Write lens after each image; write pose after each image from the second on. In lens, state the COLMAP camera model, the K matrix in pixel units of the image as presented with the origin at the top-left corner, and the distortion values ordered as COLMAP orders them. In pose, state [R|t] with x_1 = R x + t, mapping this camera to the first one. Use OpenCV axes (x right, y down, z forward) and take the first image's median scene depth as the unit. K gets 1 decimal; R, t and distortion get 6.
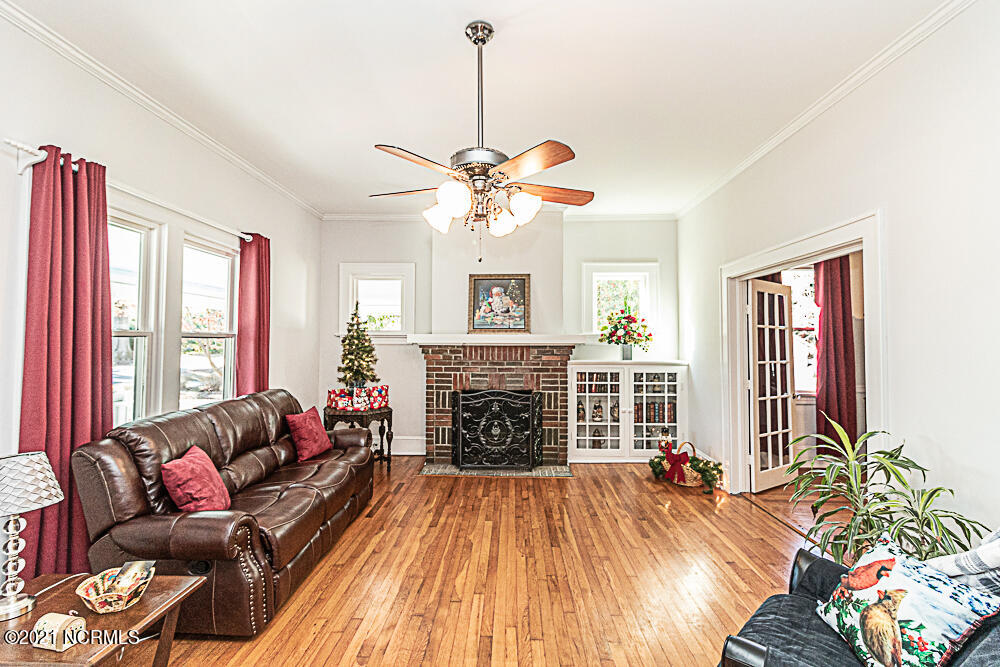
lens RADIAL K [[461.6, 0, 500.7], [0, 461.6, 328.9], [0, 0, 1]] dist [0.000759, 0.000269]
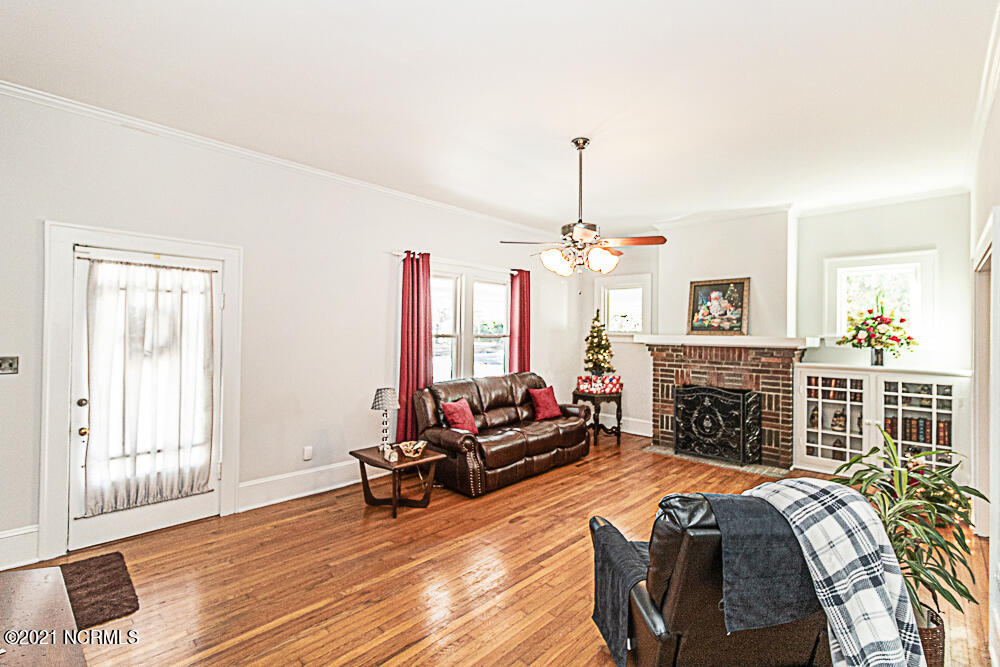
lens RADIAL K [[461.6, 0, 500.7], [0, 461.6, 328.9], [0, 0, 1]] dist [0.000759, 0.000269]
pose [[0.747131, 0.001477, -0.664675, 0.337153], [0.008882, 0.999886, 0.012206, -0.021816], [0.664617, -0.015023, 0.747033, -0.140786]]
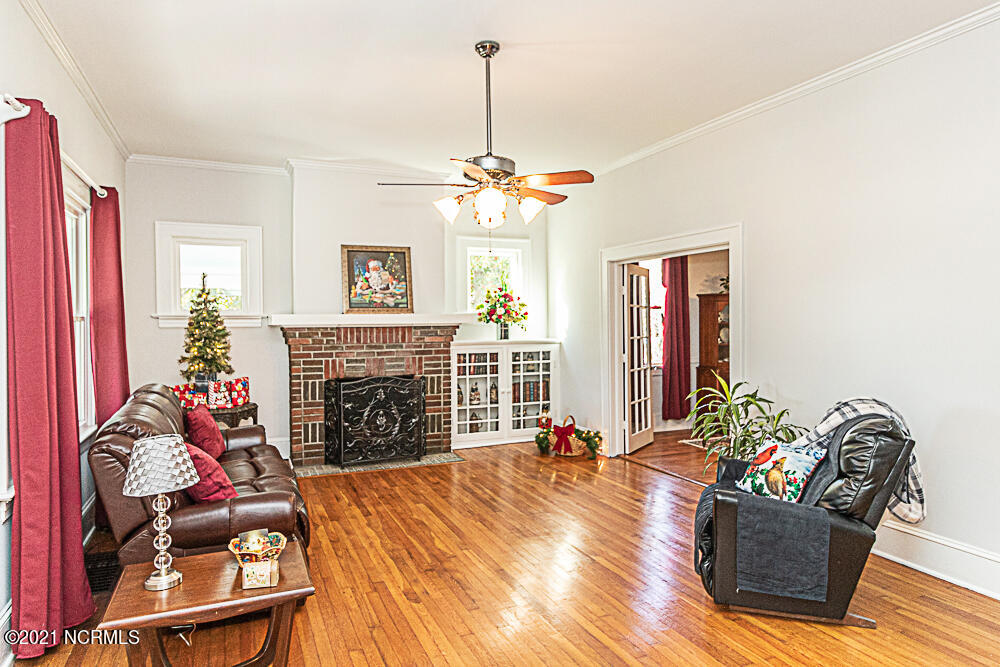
lens RADIAL K [[614.5, 0, 500.0], [0, 614.5, 333.5], [0, 0, 1]] dist [-0.001515, -0.000346]
pose [[0.908075, -0.019890, 0.418335, -0.287238], [-0.000556, 0.998814, 0.048696, -0.008620], [-0.418808, -0.044452, 0.906986, -0.174764]]
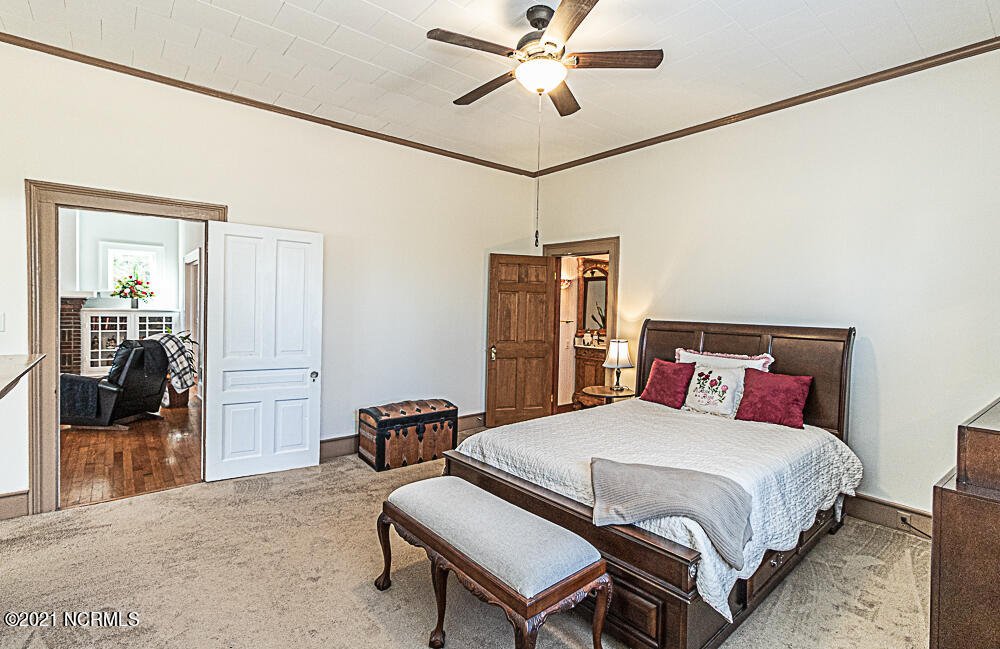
lens RADIAL K [[464.3, 0, 499.5], [0, 464.3, 318.5], [0, 0, 1]] dist [0.000429, -0.000013]
pose [[0.750960, -0.003798, 0.660337, 0.171515], [-0.040300, 0.997856, 0.051571, -0.030491], [-0.659117, -0.065339, 0.749196, -1.020278]]
